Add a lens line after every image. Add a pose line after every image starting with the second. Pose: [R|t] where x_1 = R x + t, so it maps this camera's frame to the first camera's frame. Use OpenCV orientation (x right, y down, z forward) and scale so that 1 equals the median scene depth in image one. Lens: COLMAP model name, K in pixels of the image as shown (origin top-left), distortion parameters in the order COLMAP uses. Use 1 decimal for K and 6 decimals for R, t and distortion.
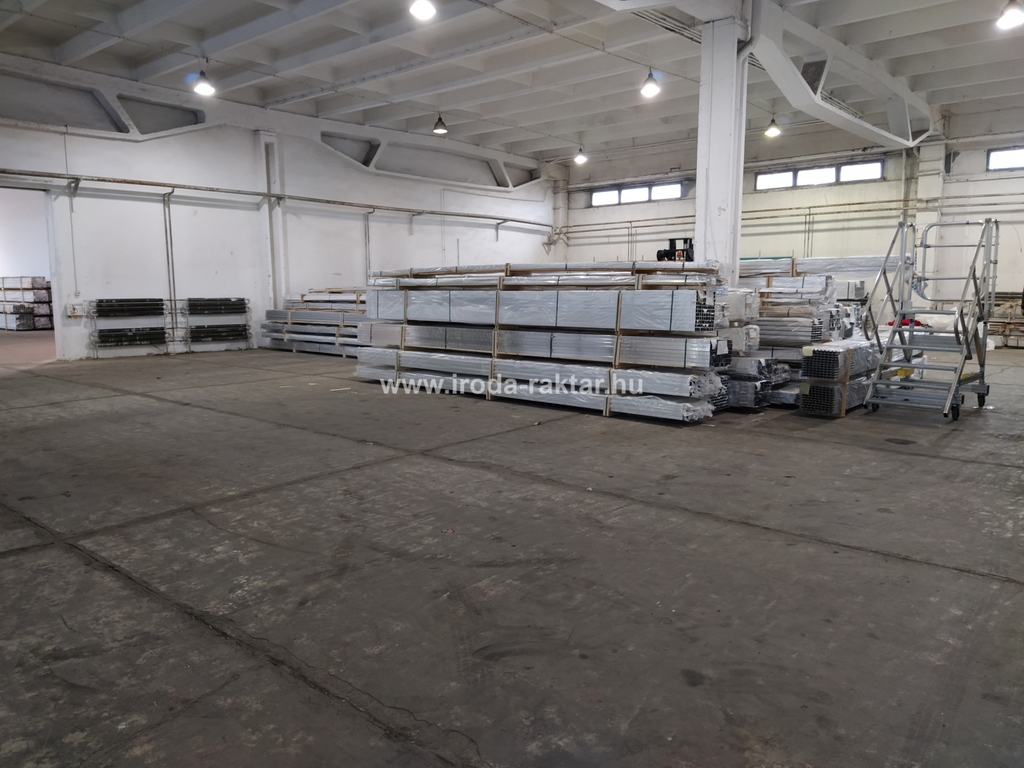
lens RADIAL K [[761.9, 0, 512.0], [0, 761.9, 384.0], [0, 0, 1]] dist [0.123994, -0.163389]
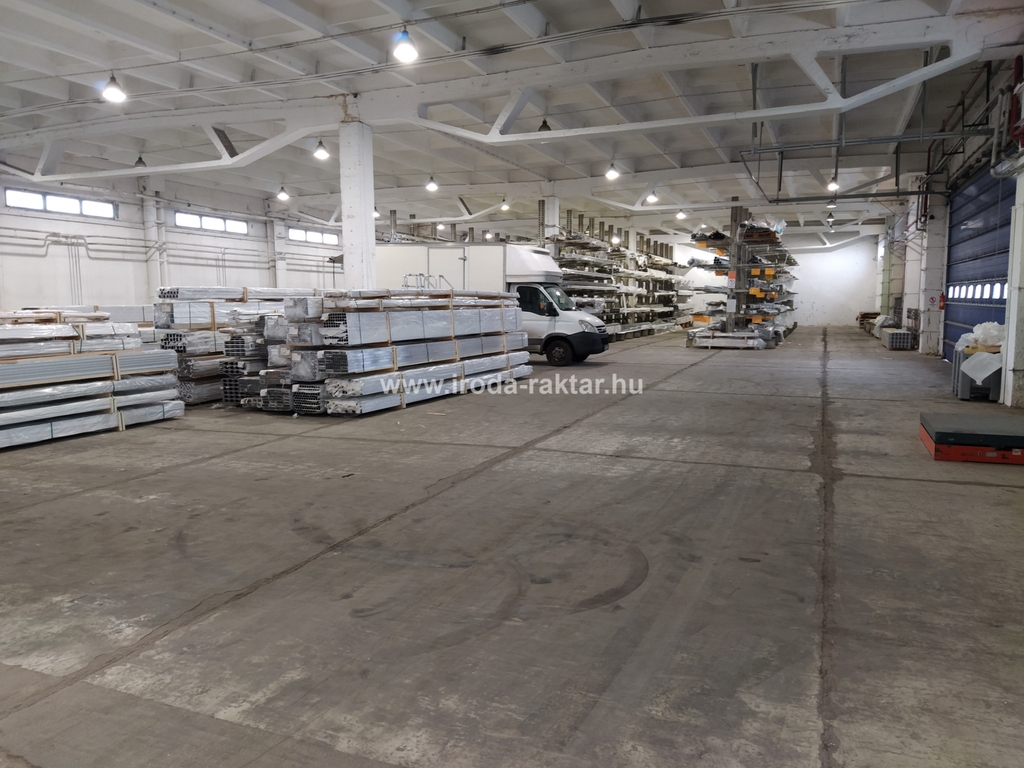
lens RADIAL K [[761.9, 0, 512.0], [0, 761.9, 384.0], [0, 0, 1]] dist [0.123994, -0.163389]
pose [[-0.320903, -0.092971, 0.942538, -1.425199], [0.131326, 0.981189, 0.141495, -0.186856], [-0.937963, 0.169186, -0.302657, 1.444303]]
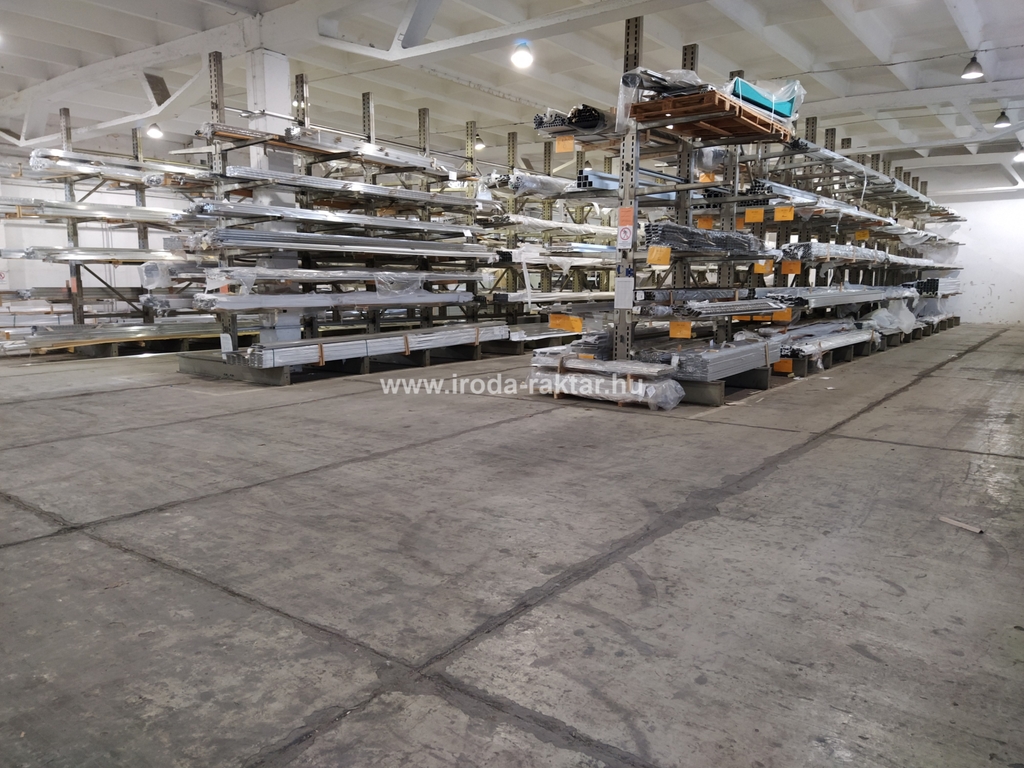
lens RADIAL K [[761.9, 0, 512.0], [0, 761.9, 384.0], [0, 0, 1]] dist [0.123994, -0.163389]
pose [[-0.052308, -0.109389, 0.992622, -0.947462], [0.123734, 0.985613, 0.115137, -0.111971], [-0.990936, 0.128844, -0.038020, 0.924622]]
